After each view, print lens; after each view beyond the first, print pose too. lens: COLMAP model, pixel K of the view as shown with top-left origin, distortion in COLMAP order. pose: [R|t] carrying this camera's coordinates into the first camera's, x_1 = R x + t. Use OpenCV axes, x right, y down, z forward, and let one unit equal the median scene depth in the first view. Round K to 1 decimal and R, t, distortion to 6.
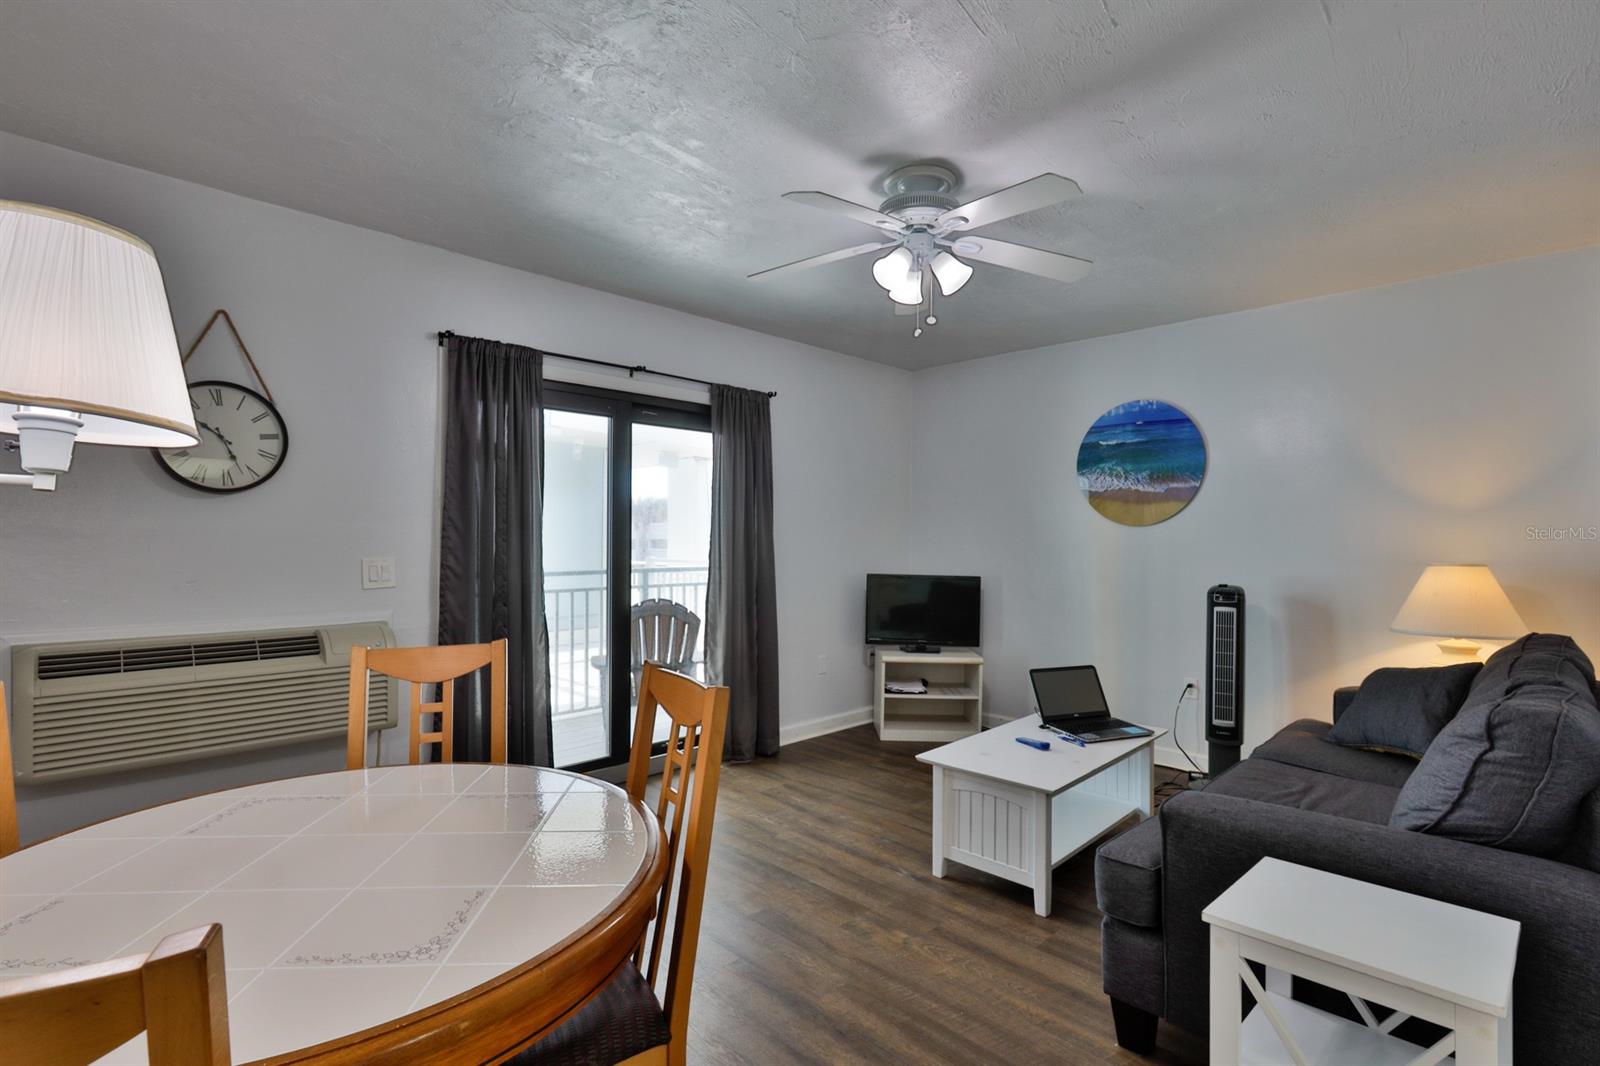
lens RADIAL K [[764.2, 0, 804.1], [0, 764.2, 535.3], [0, 0, 1]] dist [0.003437, 0.001281]
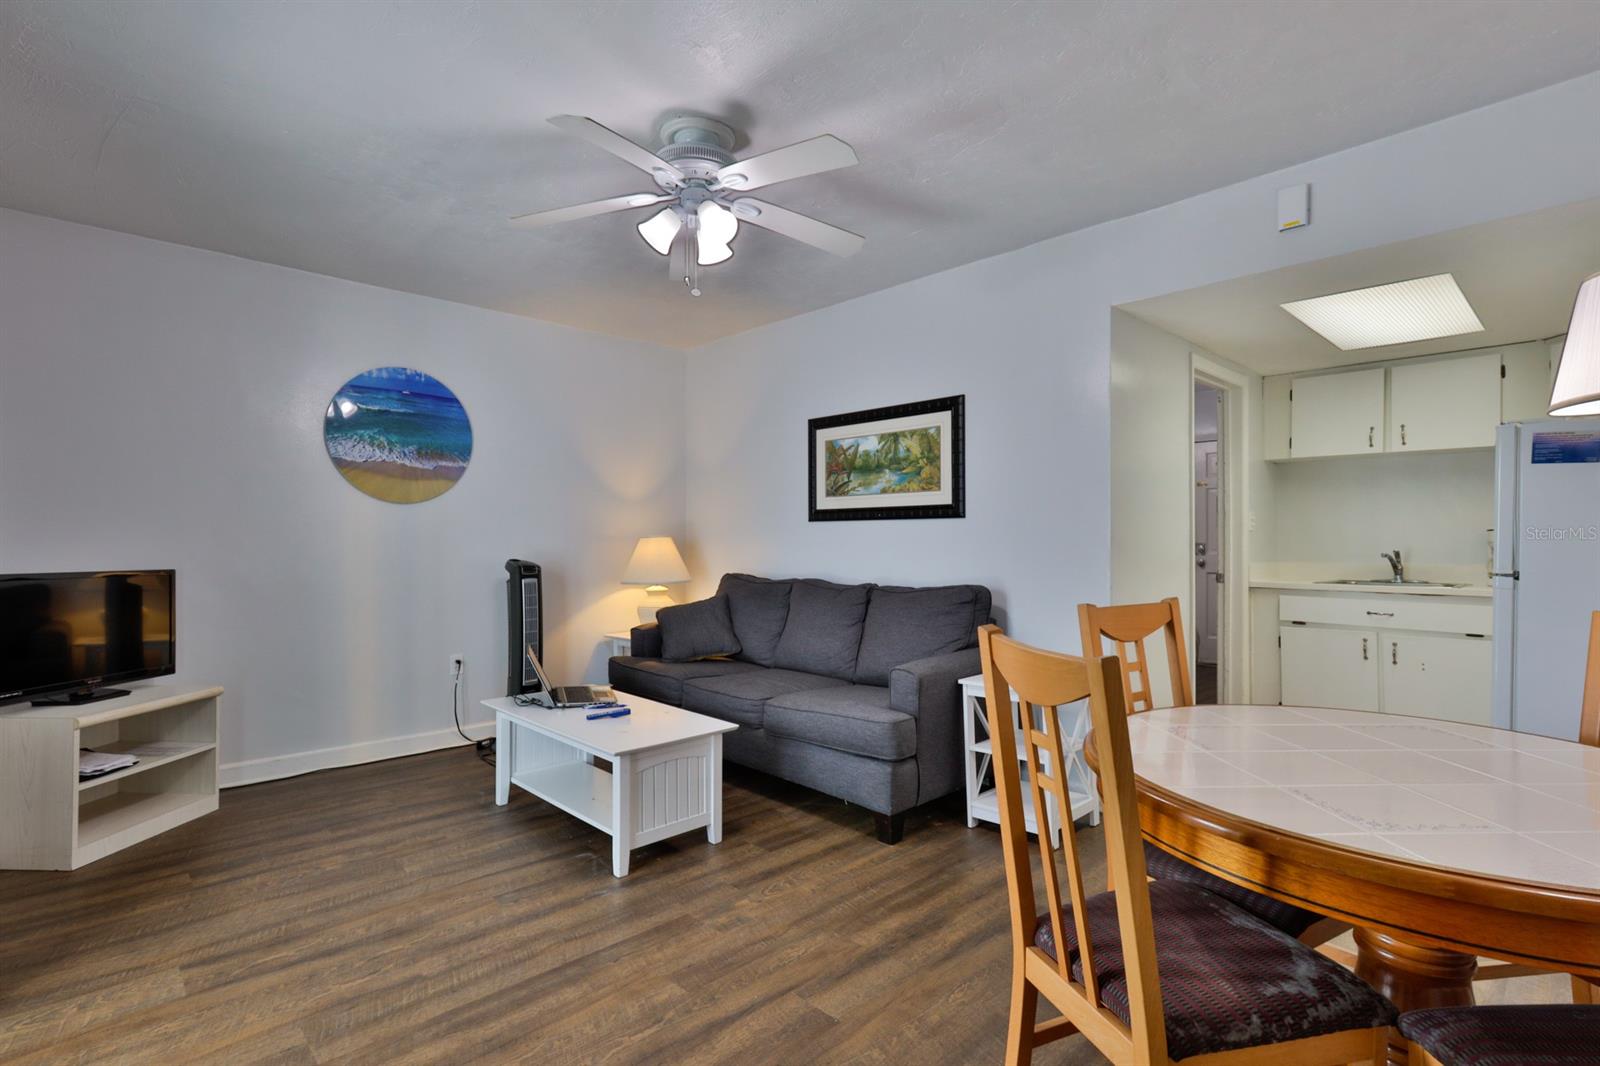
lens RADIAL K [[764.2, 0, 793.6], [0, 764.2, 538.9], [0, 0, 1]] dist [0.003437, 0.001281]
pose [[0.028800, -0.006530, 0.999564, -0.696485], [-0.006041, 0.999959, 0.006707, 0.032044], [-0.999567, -0.006232, 0.028760, 0.729975]]
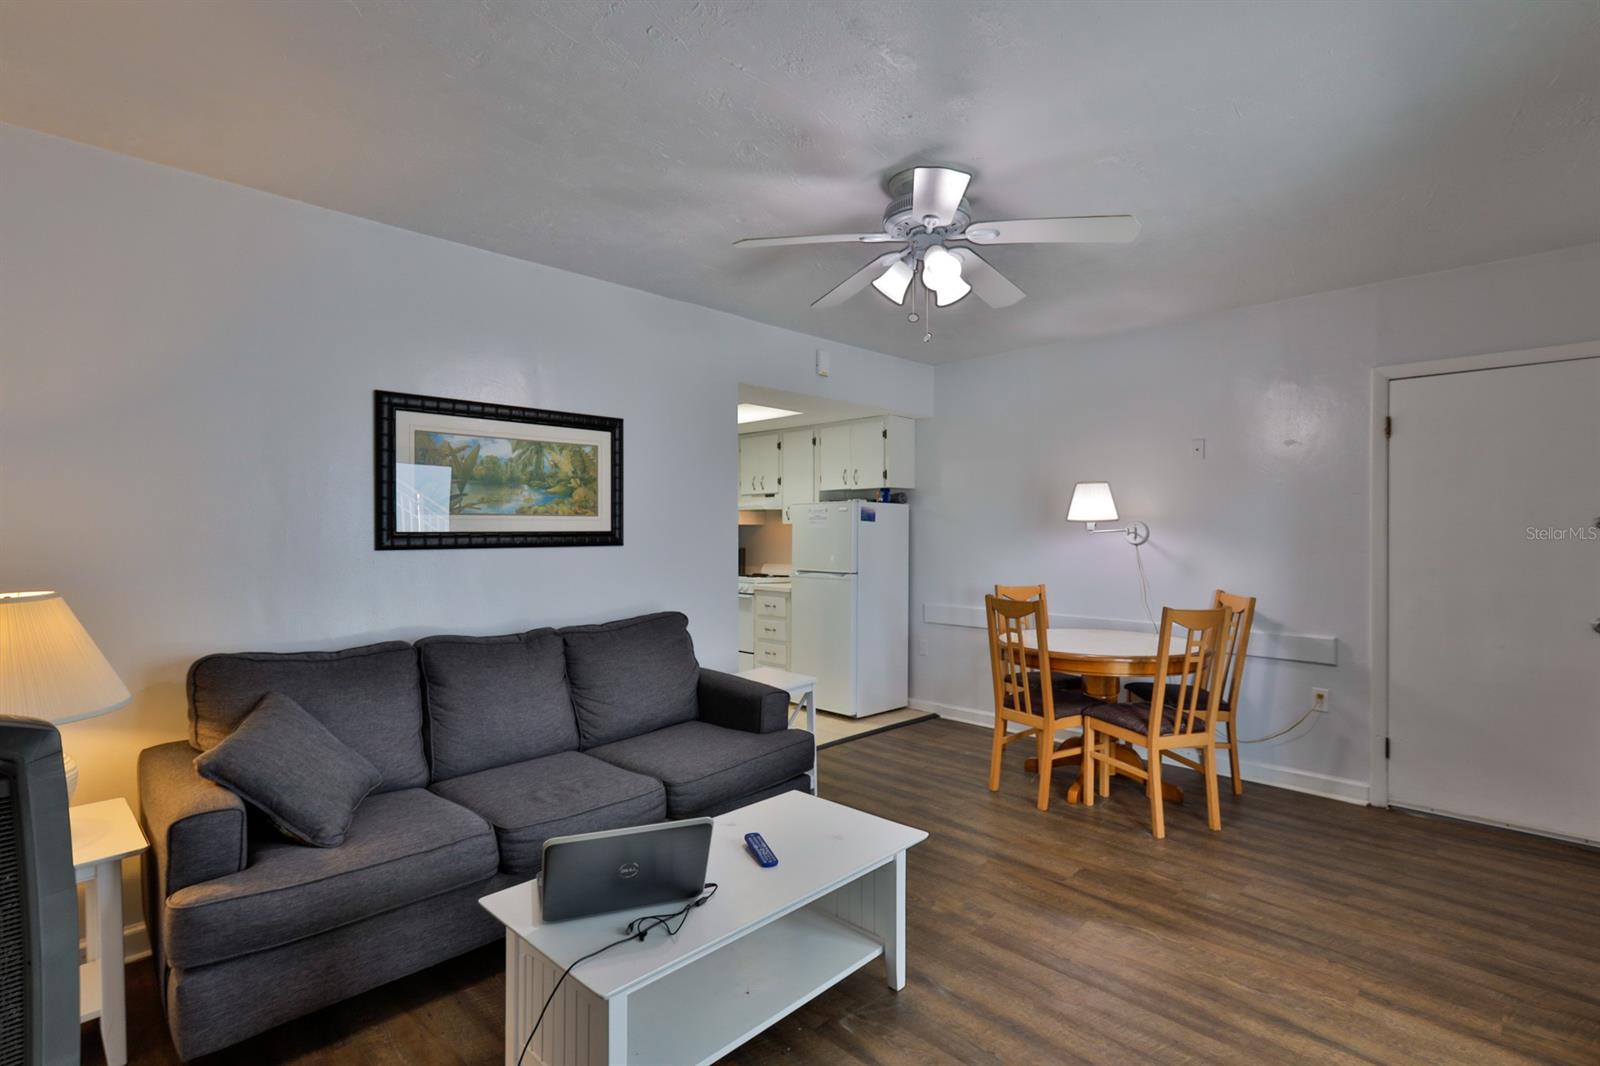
lens RADIAL K [[764.2, 0, 800.1], [0, 764.2, 532.8], [0, 0, 1]] dist [0.003437, 0.001281]
pose [[-0.999993, -0.003192, -0.001948, 0.263712], [-0.003186, 0.999990, -0.003108, -0.012417], [0.001958, -0.003102, -0.999993, 1.689750]]
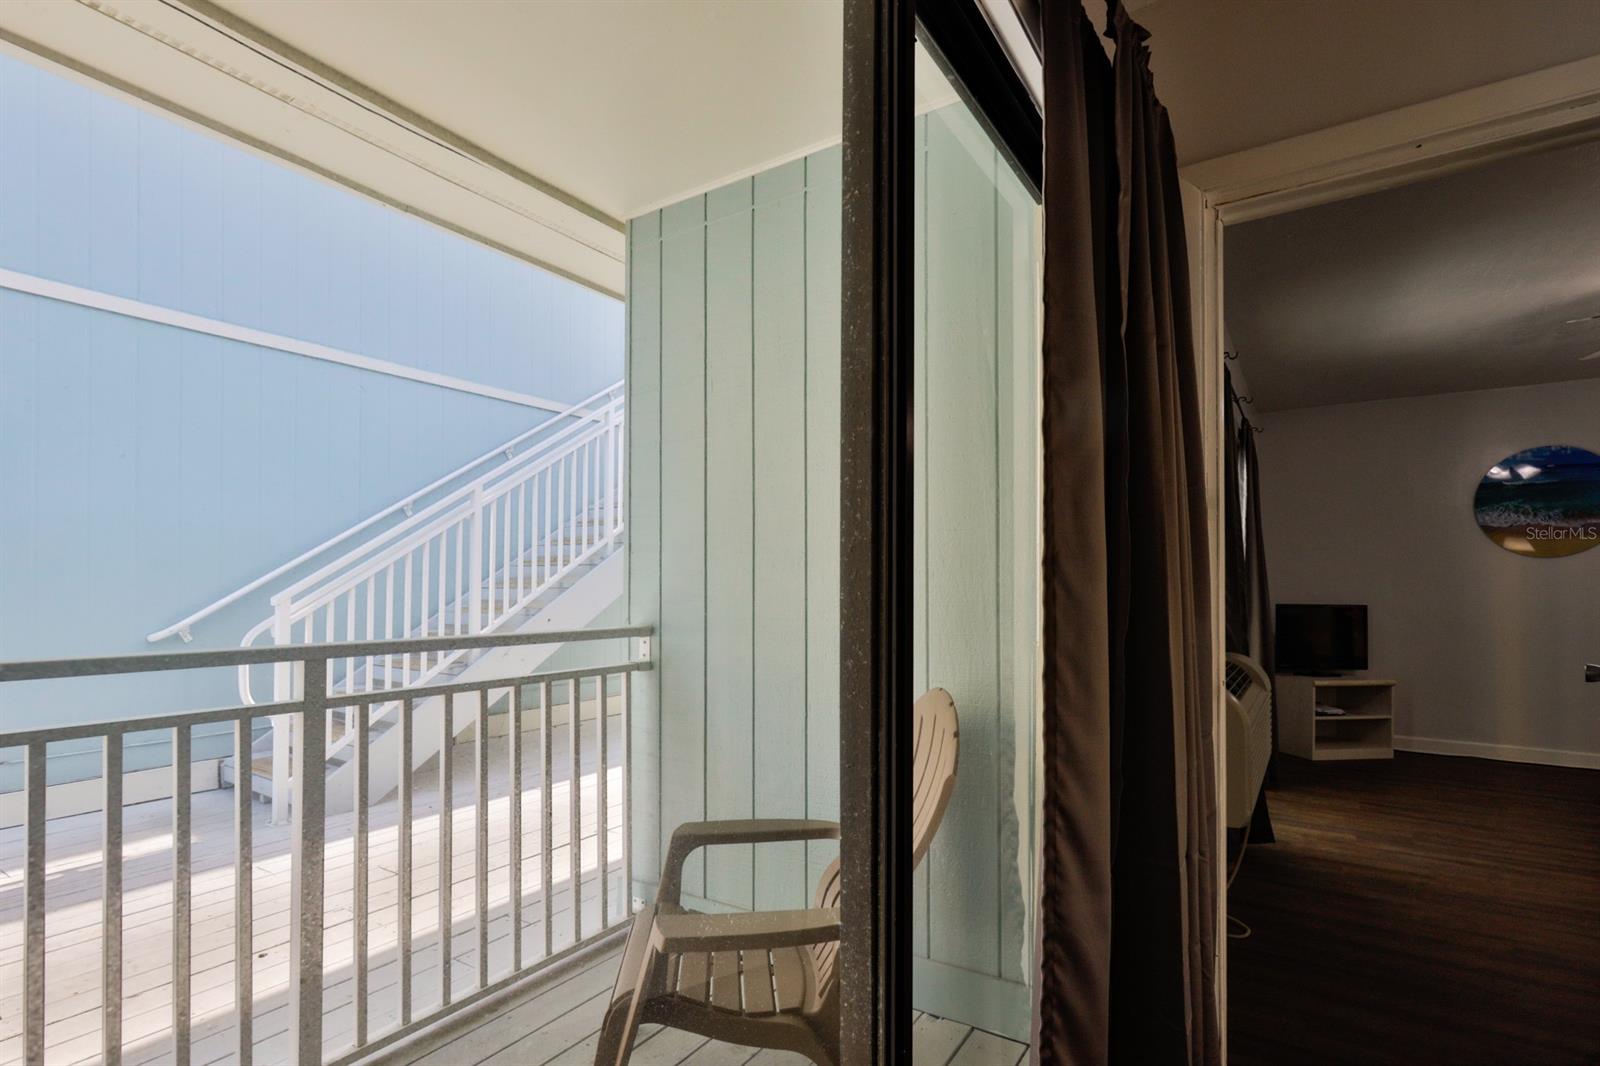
lens RADIAL K [[764.2, 0, 812.6], [0, 764.2, 575.2], [0, 0, 1]] dist [0.003437, 0.001281]
pose [[0.979613, -0.000248, 0.200892, -1.244348], [0.001784, 0.999971, -0.007463, 0.030110], [-0.200885, 0.007670, 0.979585, 0.162448]]
